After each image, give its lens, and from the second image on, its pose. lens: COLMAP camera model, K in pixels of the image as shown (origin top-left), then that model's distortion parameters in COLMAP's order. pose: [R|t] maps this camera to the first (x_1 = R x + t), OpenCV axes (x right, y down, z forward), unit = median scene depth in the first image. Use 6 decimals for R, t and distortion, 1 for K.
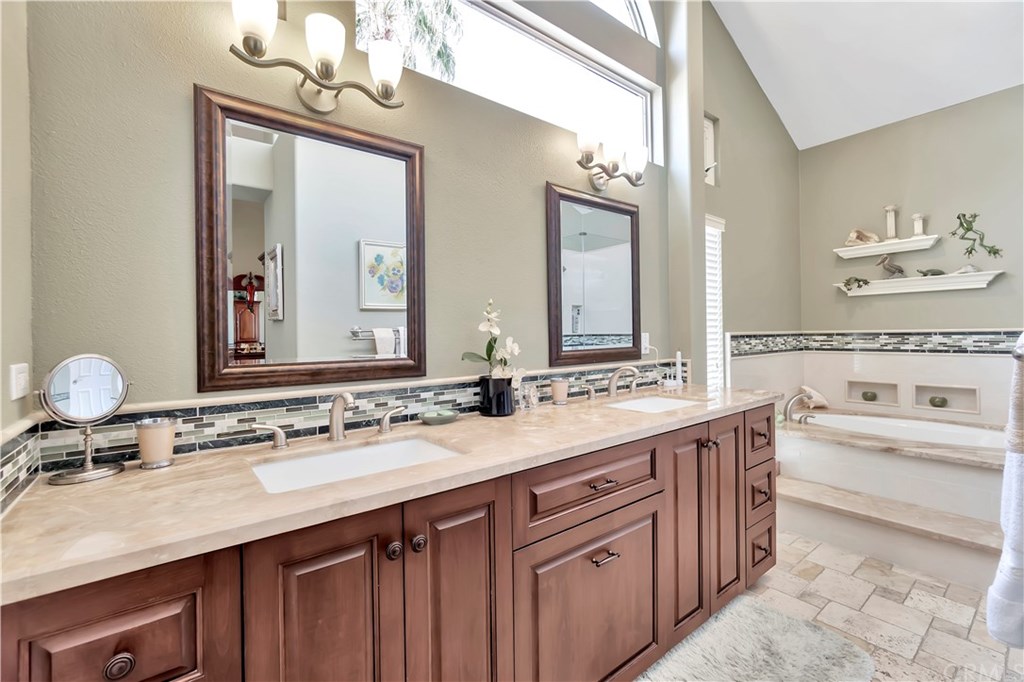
lens RADIAL K [[450.8, 0, 494.7], [0, 450.8, 333.1], [0, 0, 1]] dist [-0.005712, 0.001572]
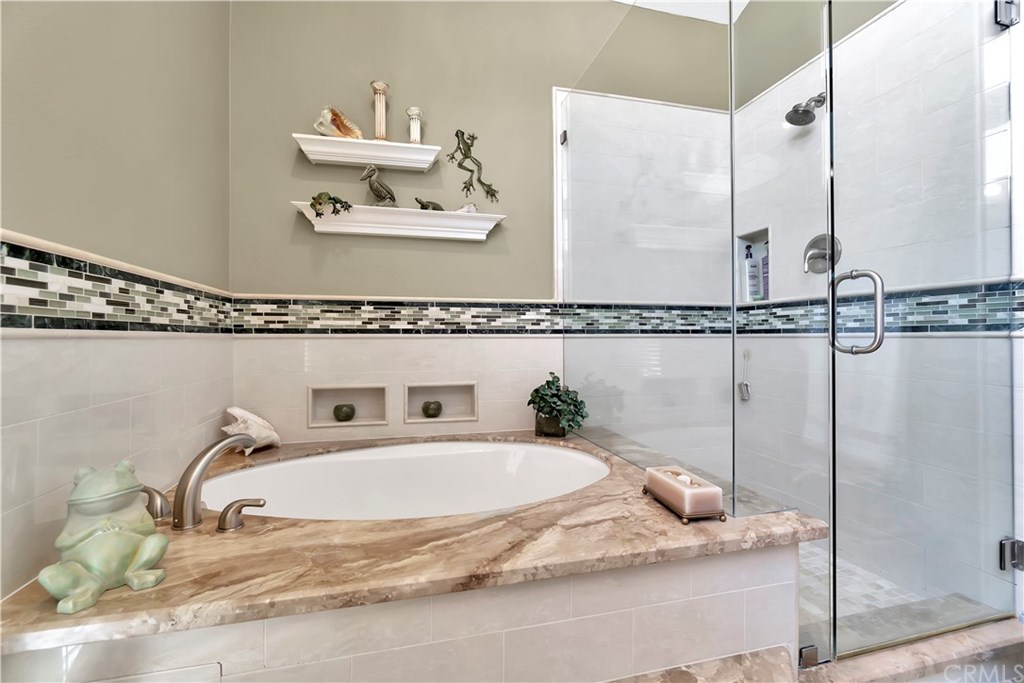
lens RADIAL K [[450.8, 0, 510.8], [0, 450.8, 335.7], [0, 0, 1]] dist [-0.005712, 0.001572]
pose [[0.394950, 0.012958, 0.918611, 0.428928], [-0.005101, 0.999916, -0.011912, 0.053185], [-0.918689, 0.000019, 0.394983, 0.634758]]
